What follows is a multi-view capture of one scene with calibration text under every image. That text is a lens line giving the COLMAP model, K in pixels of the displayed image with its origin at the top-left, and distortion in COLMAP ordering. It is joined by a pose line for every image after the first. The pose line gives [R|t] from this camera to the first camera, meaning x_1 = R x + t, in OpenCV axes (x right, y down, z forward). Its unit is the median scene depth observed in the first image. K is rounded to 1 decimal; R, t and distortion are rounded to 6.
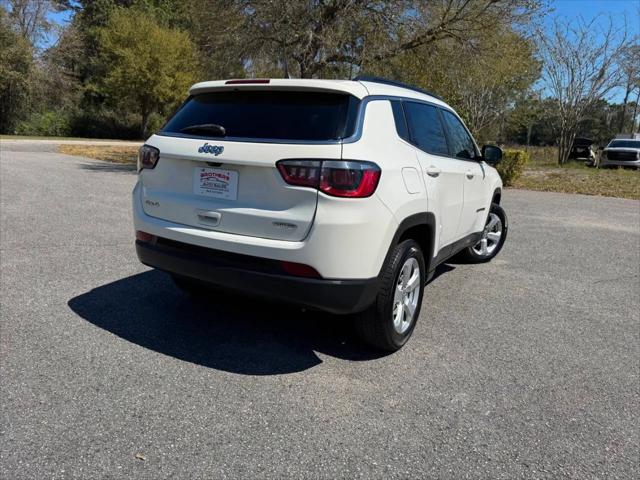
lens RADIAL K [[464.0, 0, 320.0], [0, 464.0, 240.0], [0, 0, 1]] dist [0.020338, -0.022071]
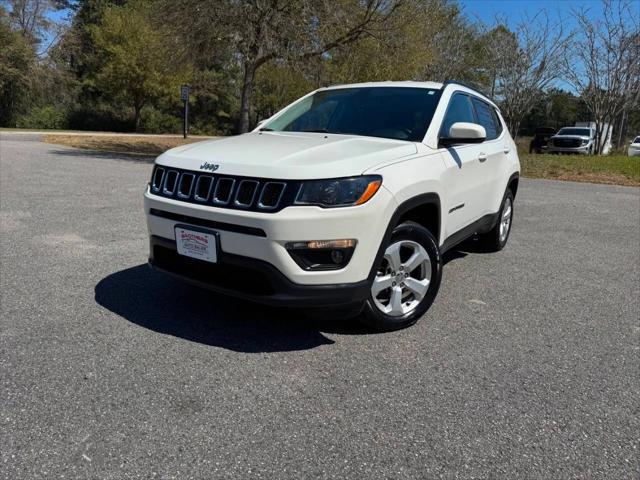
lens RADIAL K [[466.7, 0, 320.0], [0, 466.7, 240.0], [0, 0, 1]] dist [0.012305, -0.006460]
pose [[0.999628, -0.000761, -0.027281, 0.151337], [0.001115, 0.999916, 0.012950, 0.038344], [0.027269, -0.012975, 0.999544, -0.122827]]
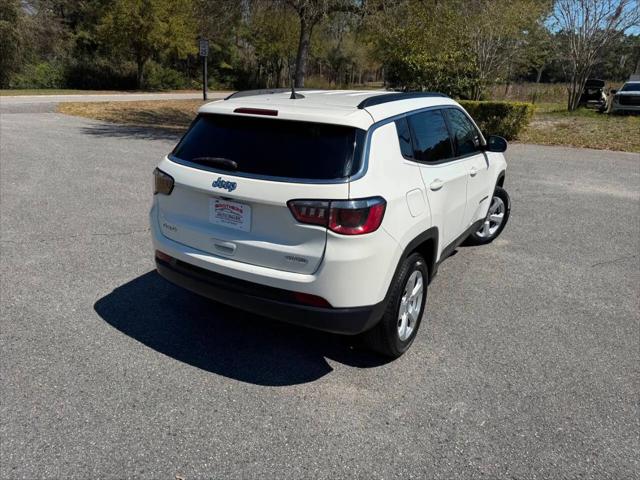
lens RADIAL K [[464.6, 0, 315.8], [0, 464.6, 241.7], [0, 0, 1]] dist [0.014404, -0.011446]
pose [[0.999663, -0.019028, -0.017669, -0.001665], [0.021072, 0.992081, 0.123816, -0.028605], [0.015174, -0.124147, 0.992148, -0.008281]]
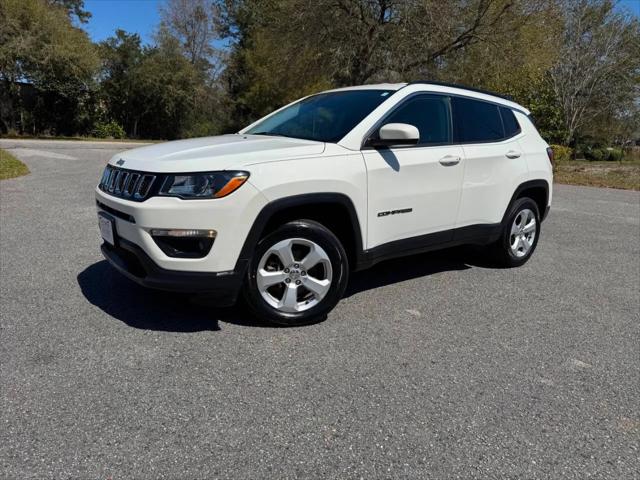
lens RADIAL K [[464.0, 0, 320.0], [0, 464.0, 240.0], [0, 0, 1]] dist [0.020338, -0.022071]
pose [[0.945056, 0.056981, -0.321904, 0.242579], [-0.061326, 0.998112, -0.003363, 0.041517], [0.321105, 0.022919, 0.946766, -0.111449]]
